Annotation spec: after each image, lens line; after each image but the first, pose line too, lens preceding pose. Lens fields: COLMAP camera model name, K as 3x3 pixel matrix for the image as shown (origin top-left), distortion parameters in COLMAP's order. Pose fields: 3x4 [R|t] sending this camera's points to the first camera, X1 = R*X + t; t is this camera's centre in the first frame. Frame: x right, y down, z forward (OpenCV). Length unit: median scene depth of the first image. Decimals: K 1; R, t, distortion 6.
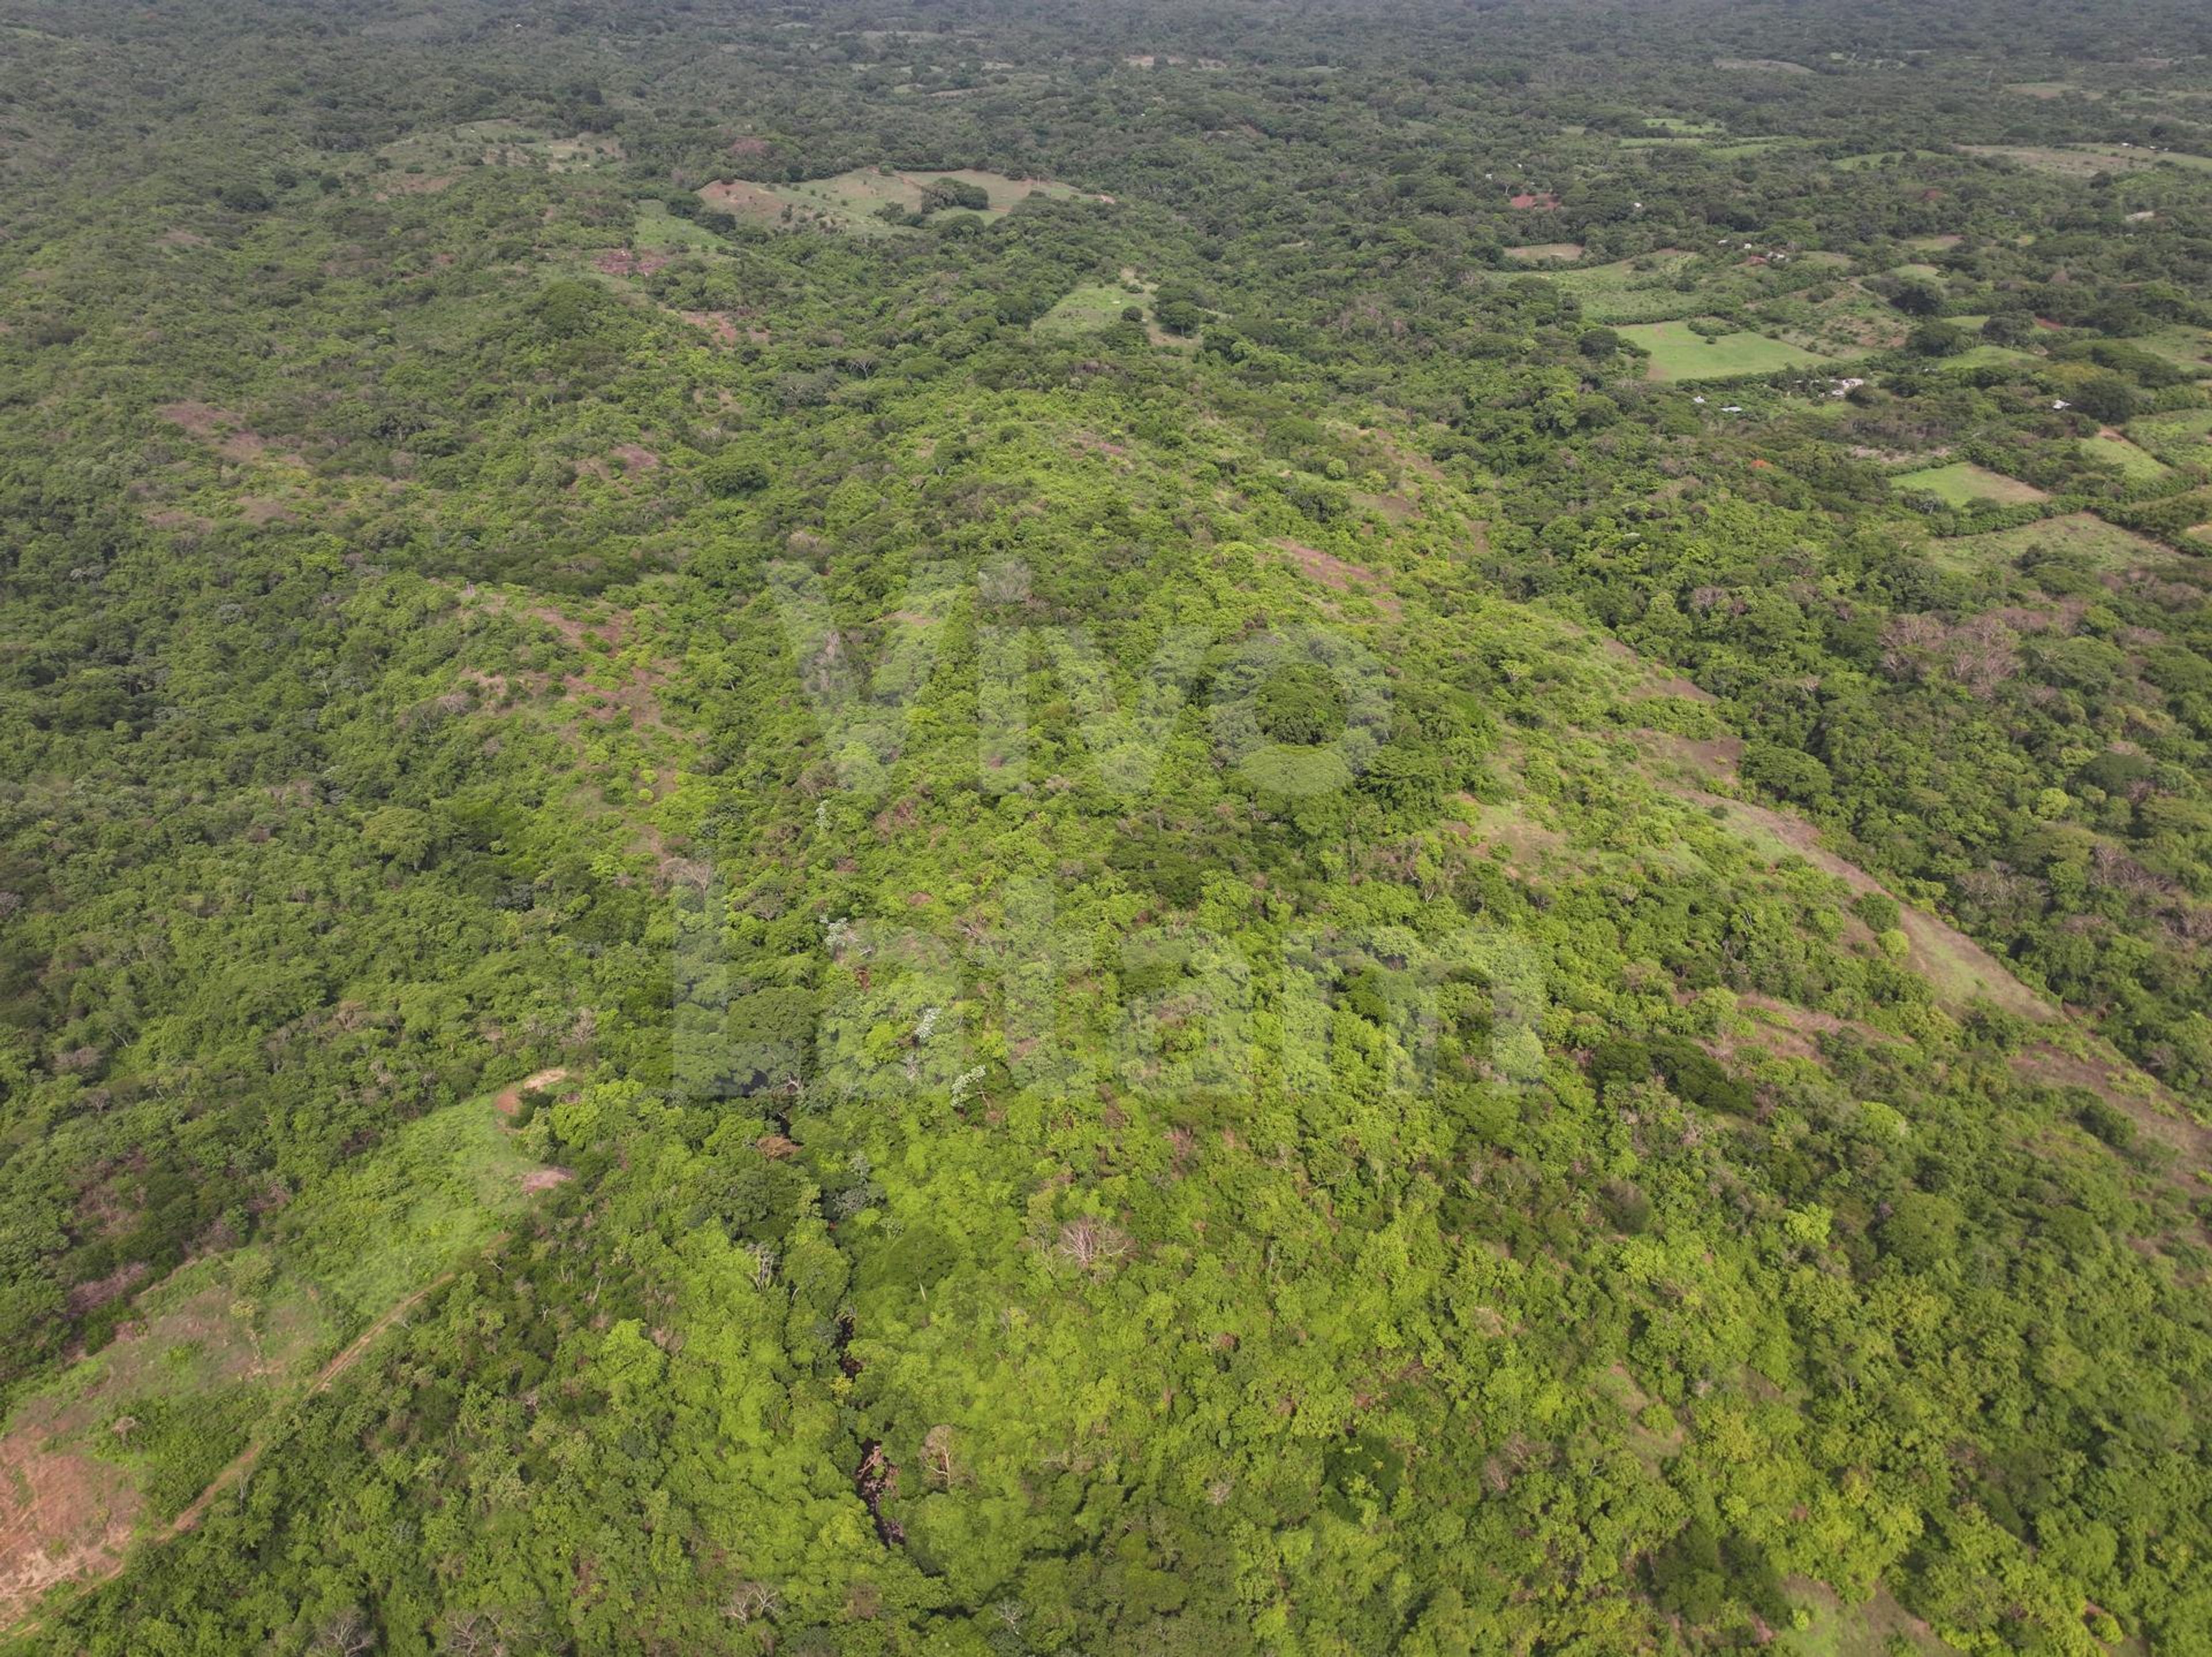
lens RADIAL K [[1555.9, 0, 1111.2], [0, 1555.9, 821.3], [0, 0, 1]] dist [-0.005638, 0.022976]
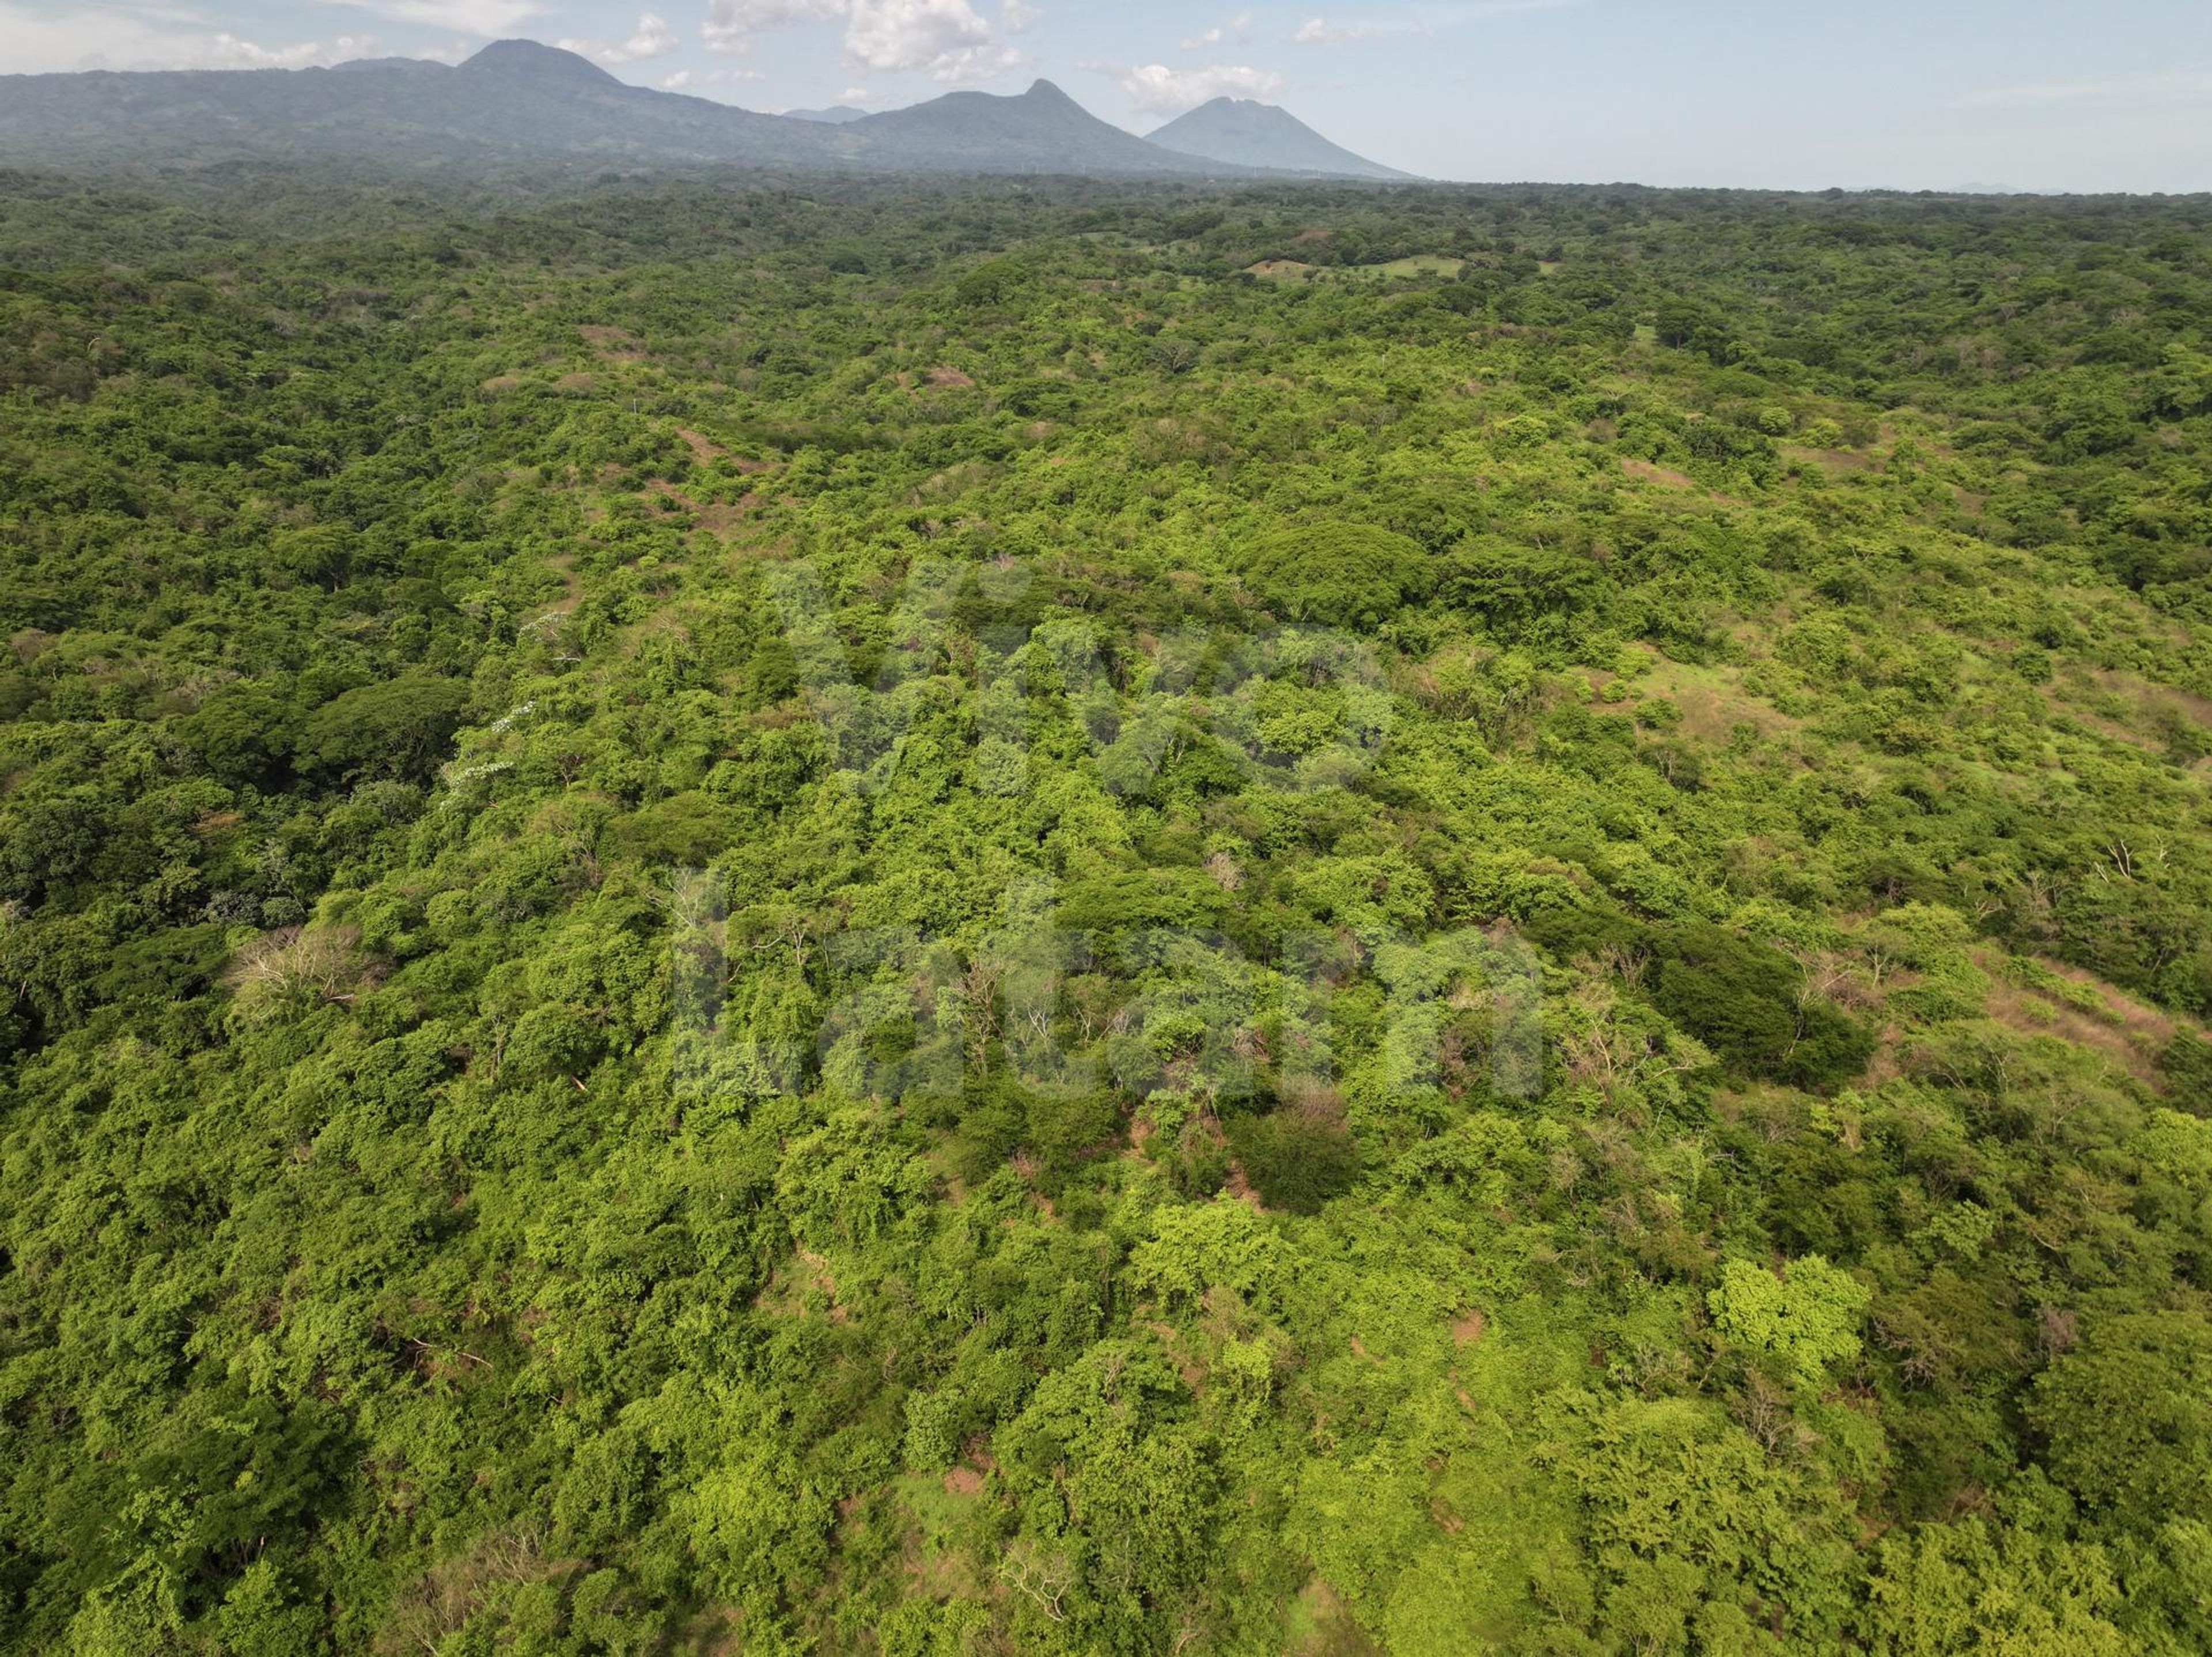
lens RADIAL K [[1555.9, 0, 1111.2], [0, 1555.9, 821.3], [0, 0, 1]] dist [-0.005638, 0.022976]
pose [[0.900717, 0.155658, -0.405561, 0.145553], [-0.217661, 0.969665, -0.111240, 0.075400], [0.375943, 0.188471, 0.907274, 0.209534]]
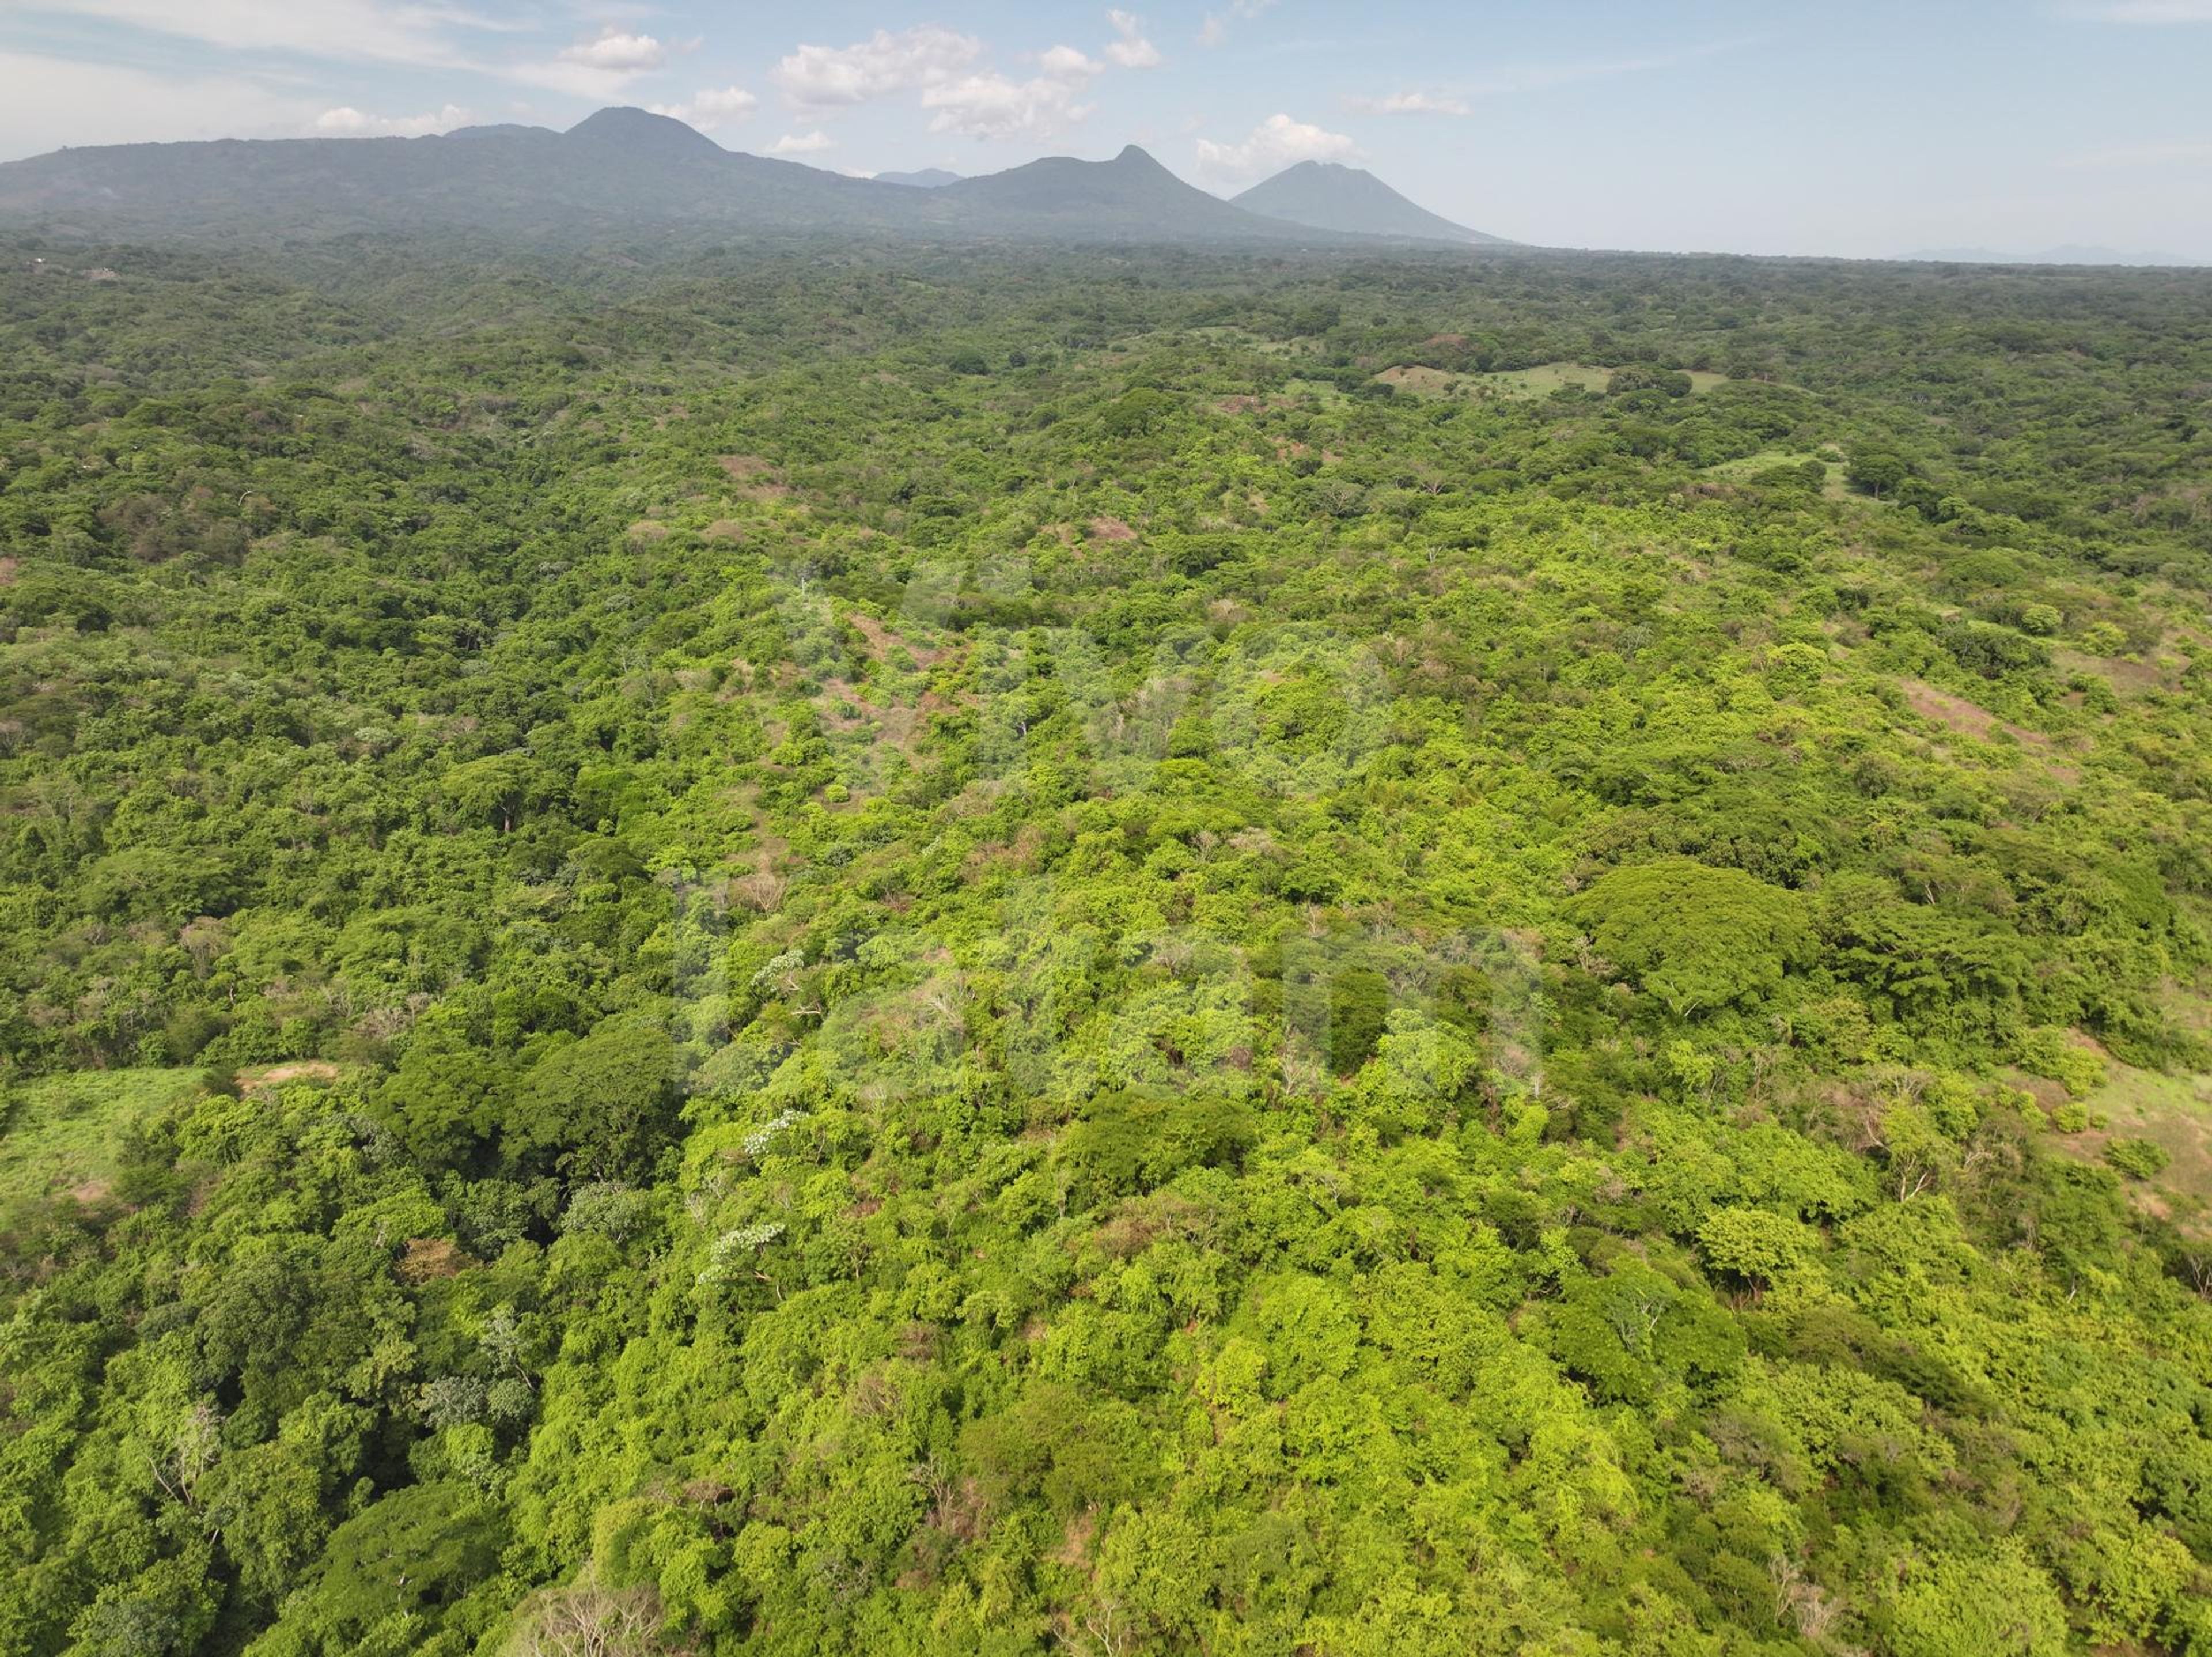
lens RADIAL K [[1555.9, 0, 1111.2], [0, 1555.9, 821.3], [0, 0, 1]] dist [-0.005638, 0.022976]
pose [[0.878409, 0.160295, -0.450226, 0.084809], [-0.243094, 0.960958, -0.132155, 0.027457], [0.411465, 0.225533, 0.883081, 0.218491]]
